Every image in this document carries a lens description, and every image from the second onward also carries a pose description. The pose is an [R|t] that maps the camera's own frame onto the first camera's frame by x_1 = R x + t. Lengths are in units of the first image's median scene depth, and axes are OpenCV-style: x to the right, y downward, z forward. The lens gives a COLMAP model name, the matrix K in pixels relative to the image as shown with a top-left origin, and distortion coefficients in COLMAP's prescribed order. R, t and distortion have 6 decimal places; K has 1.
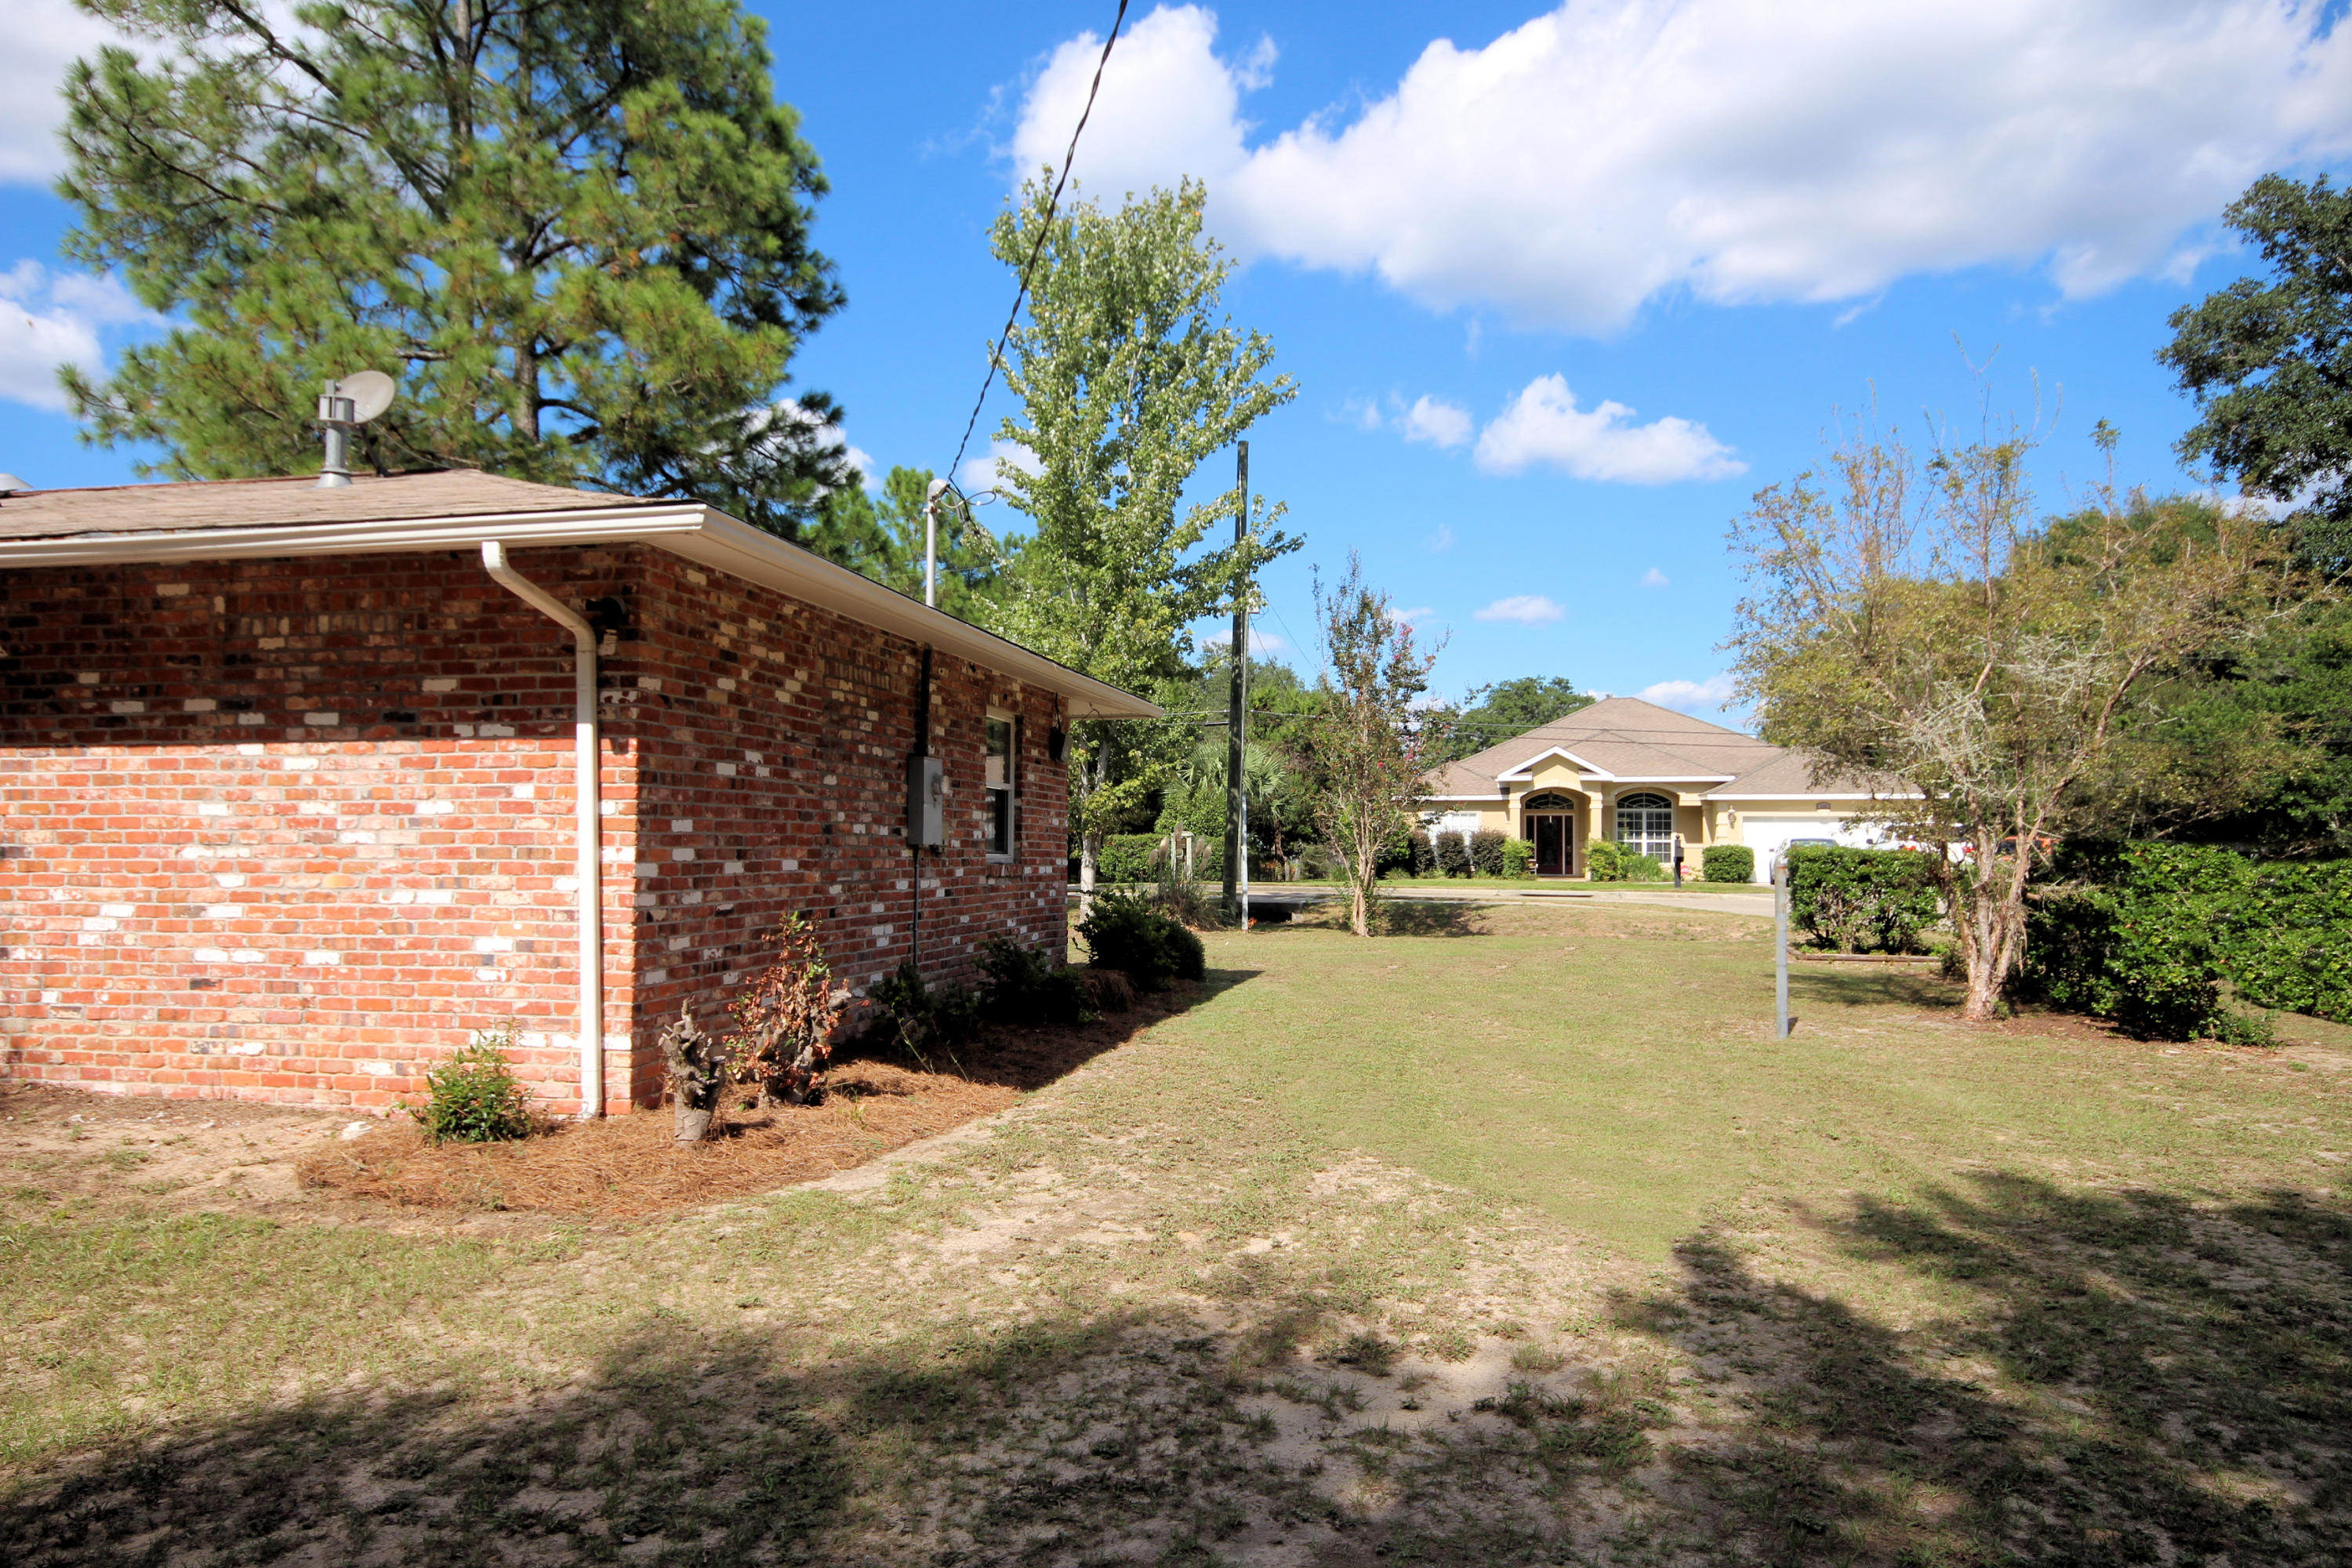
lens RADIAL K [[1507.3, 0, 1178.3], [0, 1507.3, 795.0], [0, 0, 1]] dist [0.005931, 0.011463]
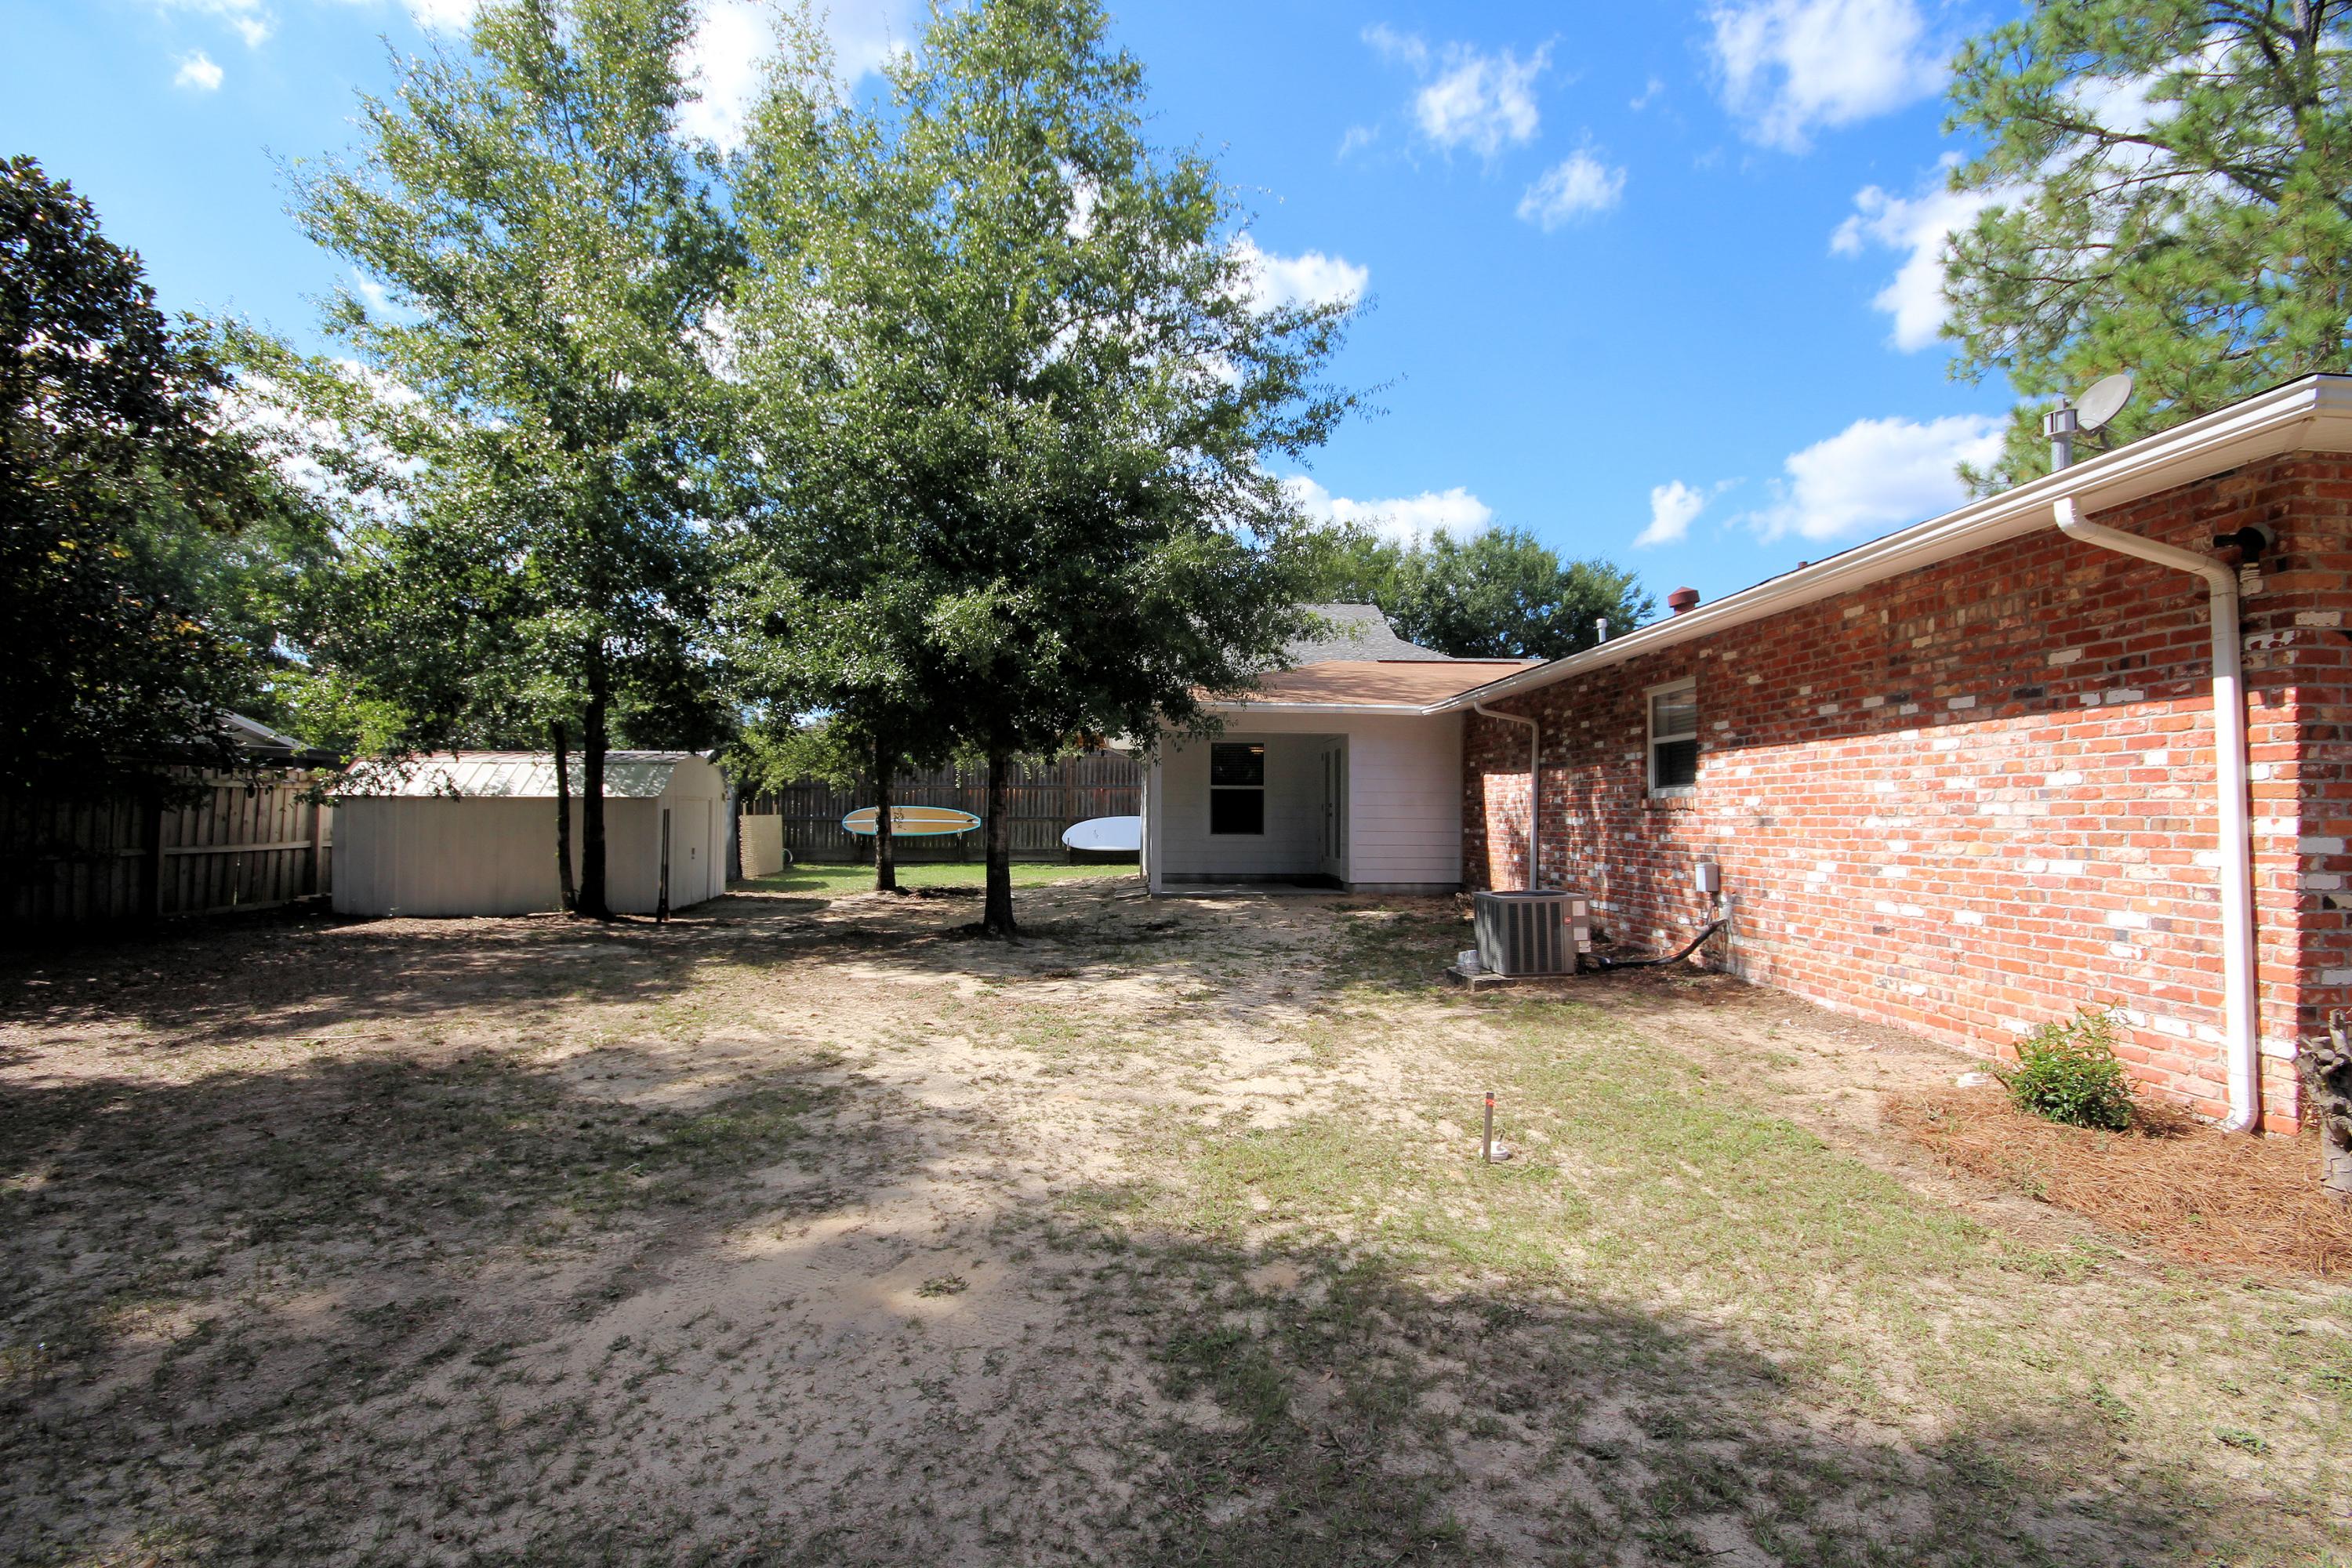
lens RADIAL K [[1084.0, 0, 1177.0], [0, 1084.0, 801.0], [0, 0, 1]] dist [-0.002964, -0.004327]
pose [[0.250332, -0.016313, -0.968023, 0.053491], [0.032320, 0.999442, -0.008485, 0.009318], [0.967620, -0.029163, 0.250720, 0.225425]]
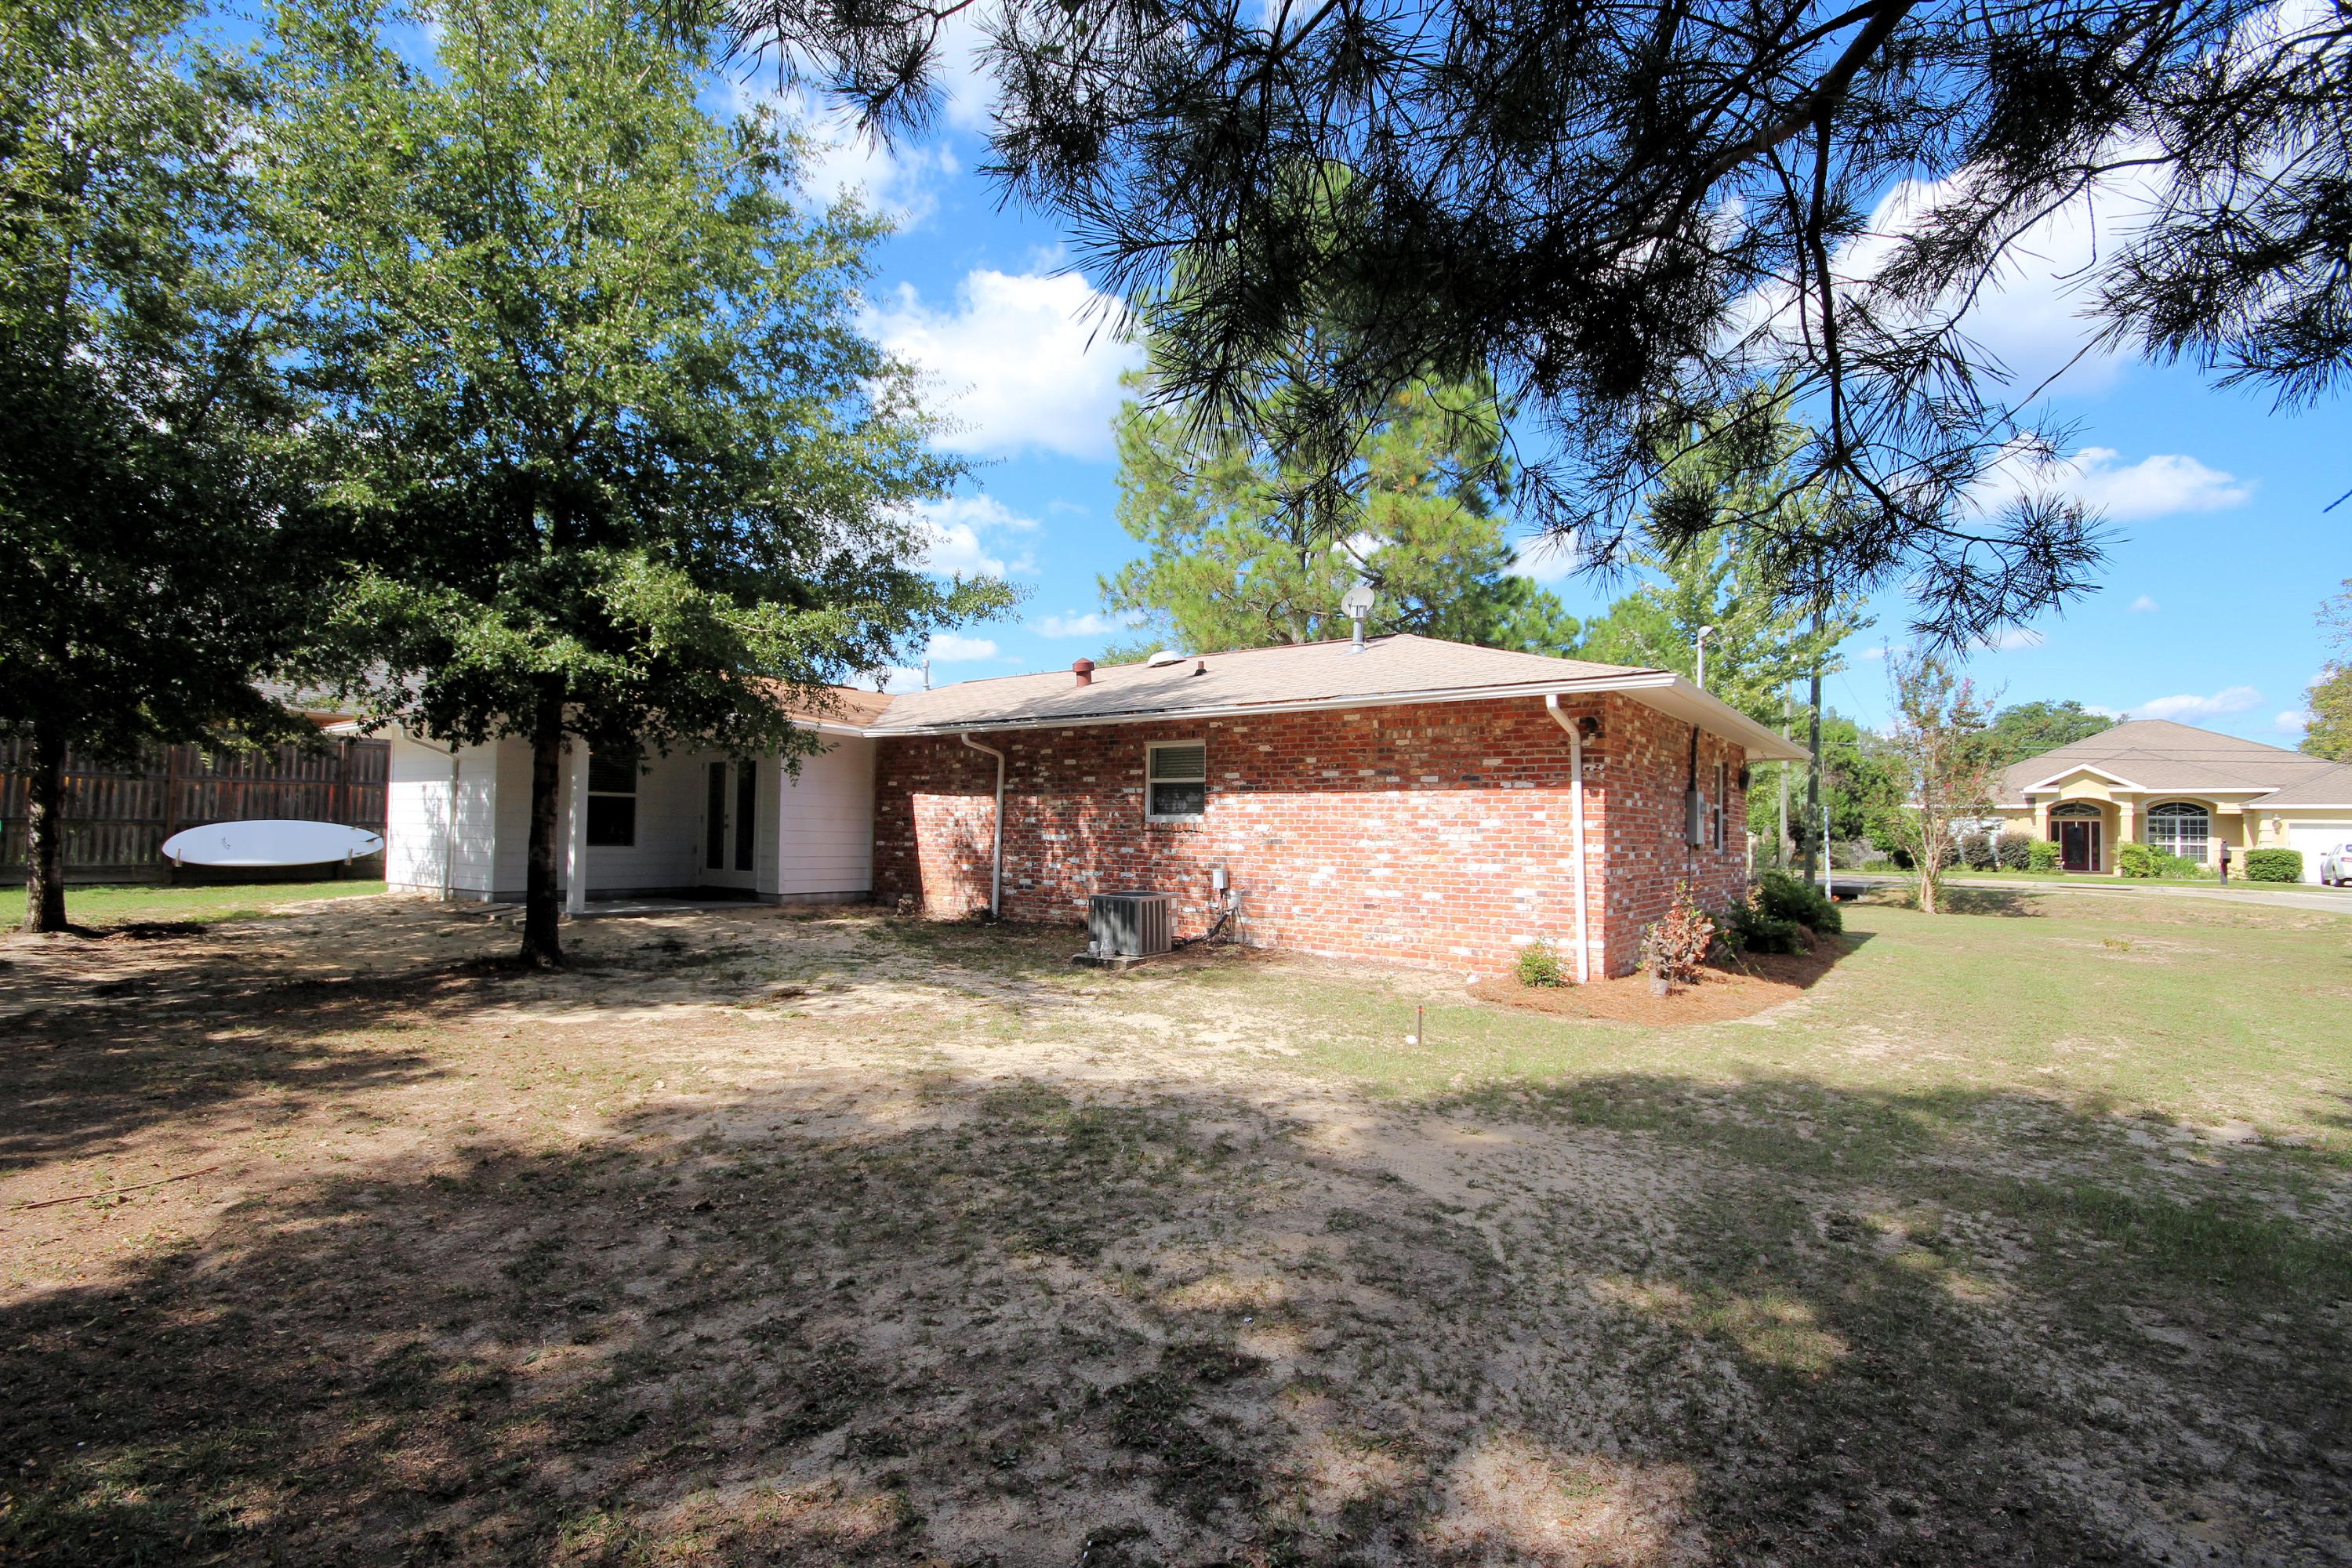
lens RADIAL K [[1084.0, 0, 1179.6], [0, 1084.0, 805.9], [0, 0, 1]] dist [-0.002964, -0.004327]
pose [[0.908249, 0.001827, -0.418425, -0.243878], [0.000431, 0.999986, 0.005301, -0.020699], [0.418429, -0.004995, 0.908236, -0.442631]]
